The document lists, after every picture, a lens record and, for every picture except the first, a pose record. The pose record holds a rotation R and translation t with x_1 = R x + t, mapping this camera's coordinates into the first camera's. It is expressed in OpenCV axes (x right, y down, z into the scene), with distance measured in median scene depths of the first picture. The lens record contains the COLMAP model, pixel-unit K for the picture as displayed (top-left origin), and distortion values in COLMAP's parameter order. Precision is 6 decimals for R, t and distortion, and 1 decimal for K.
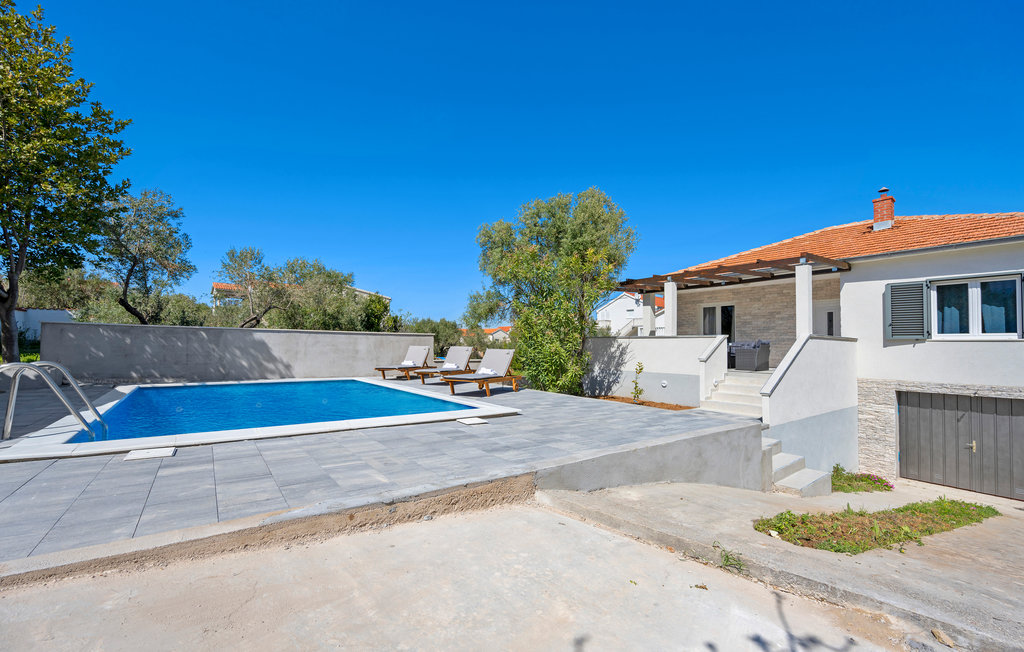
lens RADIAL K [[416.2, 0, 512.0], [0, 416.2, 326.0], [0, 0, 1]] dist [-0.000988, -0.000115]
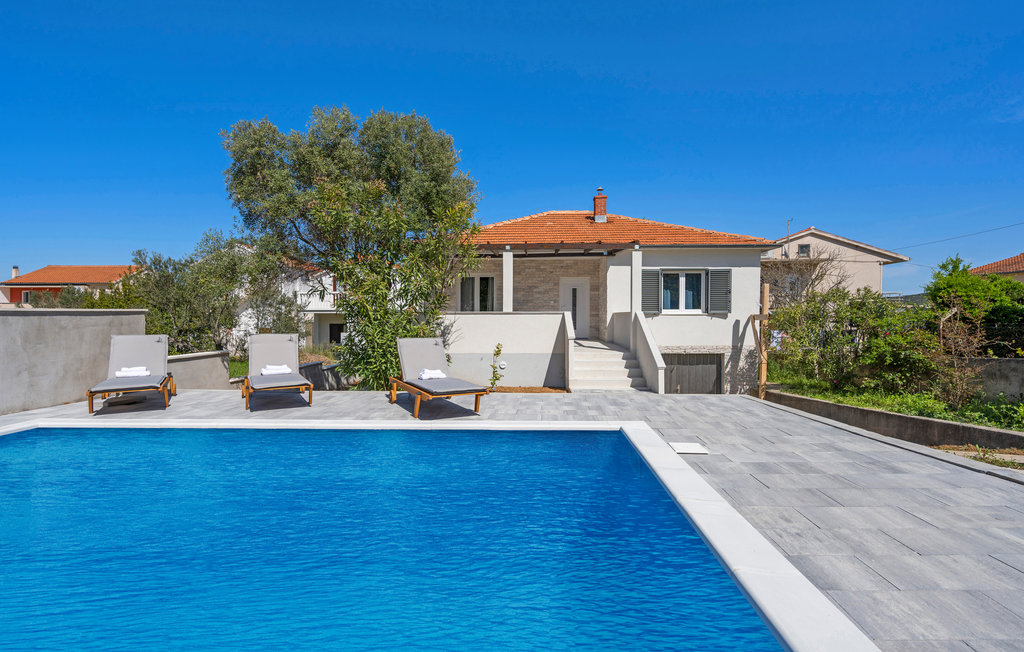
lens RADIAL K [[484.5, 0, 512.0], [0, 484.5, 326.0], [0, 0, 1]] dist [-0.014102, -0.000071]
pose [[0.632270, -0.034495, 0.773980, -0.452693], [-0.026321, 0.997475, 0.065958, -0.016181], [-0.774301, -0.062075, 0.629766, 0.345759]]
